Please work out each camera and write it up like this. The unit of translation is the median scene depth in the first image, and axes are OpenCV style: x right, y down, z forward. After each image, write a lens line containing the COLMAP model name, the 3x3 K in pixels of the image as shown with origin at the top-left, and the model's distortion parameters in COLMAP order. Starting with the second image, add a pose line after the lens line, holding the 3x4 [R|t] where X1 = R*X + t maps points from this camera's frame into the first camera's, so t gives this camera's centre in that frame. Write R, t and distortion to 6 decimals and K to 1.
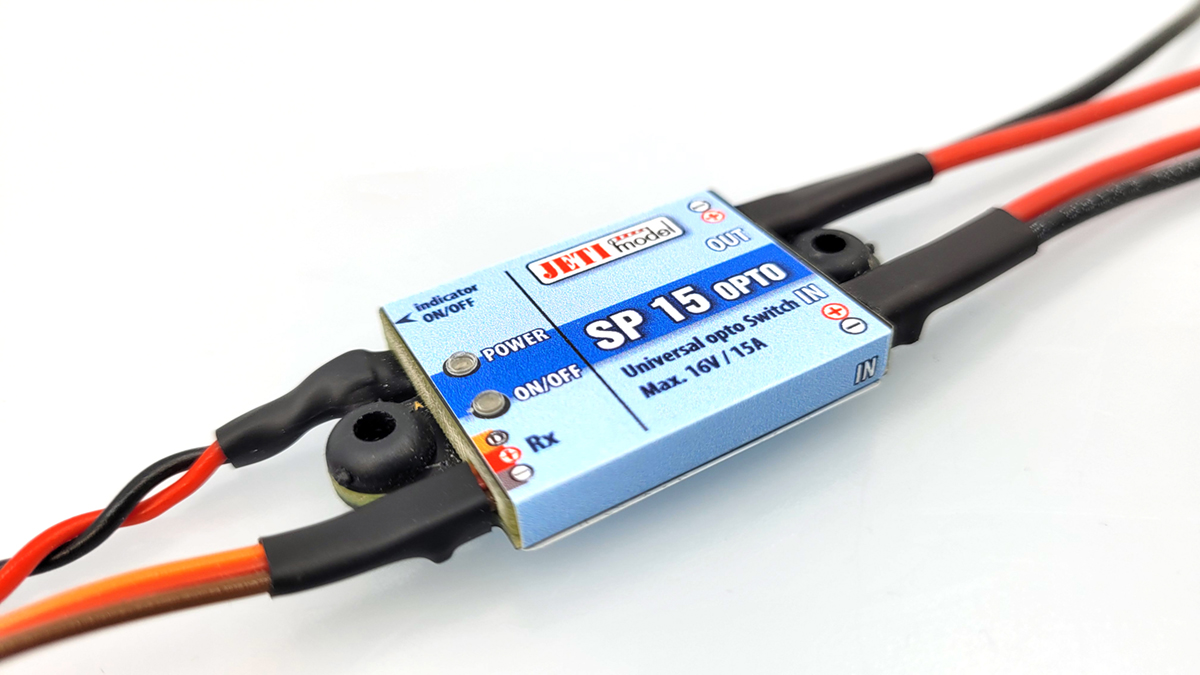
lens RADIAL K [[1013.2, 0, 597.4], [0, 1013.2, 340.0], [0, 0, 1]] dist [-0.047498, -0.002788]
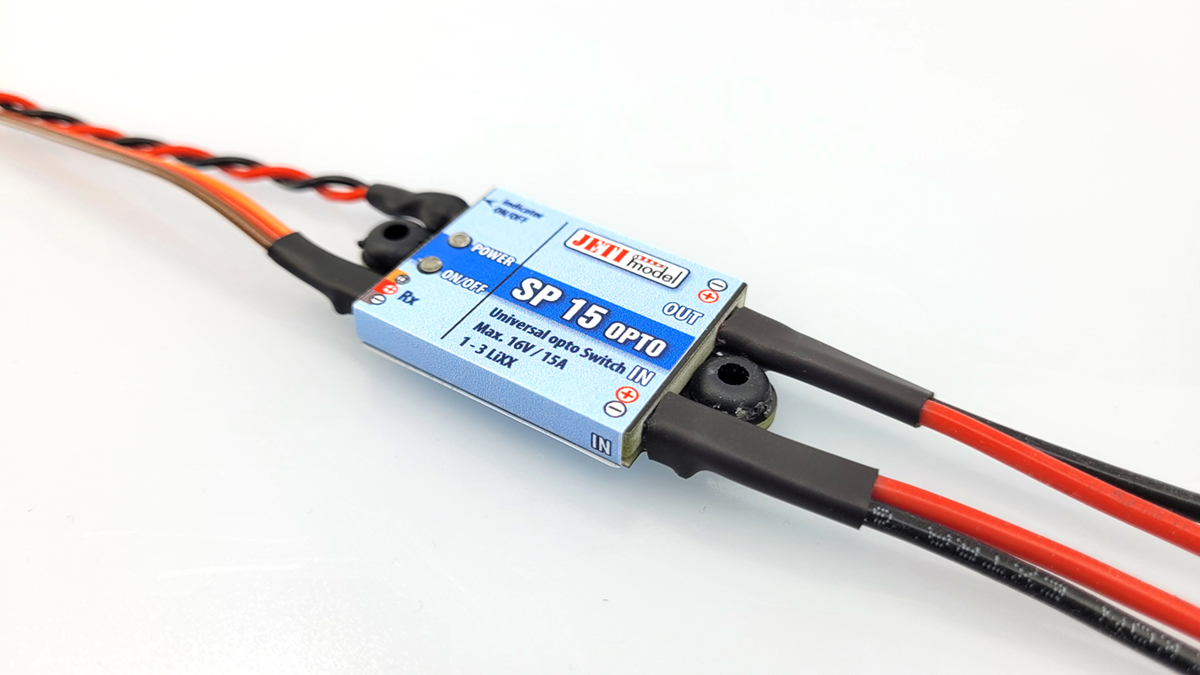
lens RADIAL K [[1013.2, 0, 596.9], [0, 1013.2, 330.1], [0, 0, 1]] dist [-0.047498, -0.002788]
pose [[0.468817, 0.633977, -0.615048, 0.882990], [-0.584390, 0.744754, 0.322227, -0.437415], [0.662344, 0.208362, 0.719643, 0.106423]]
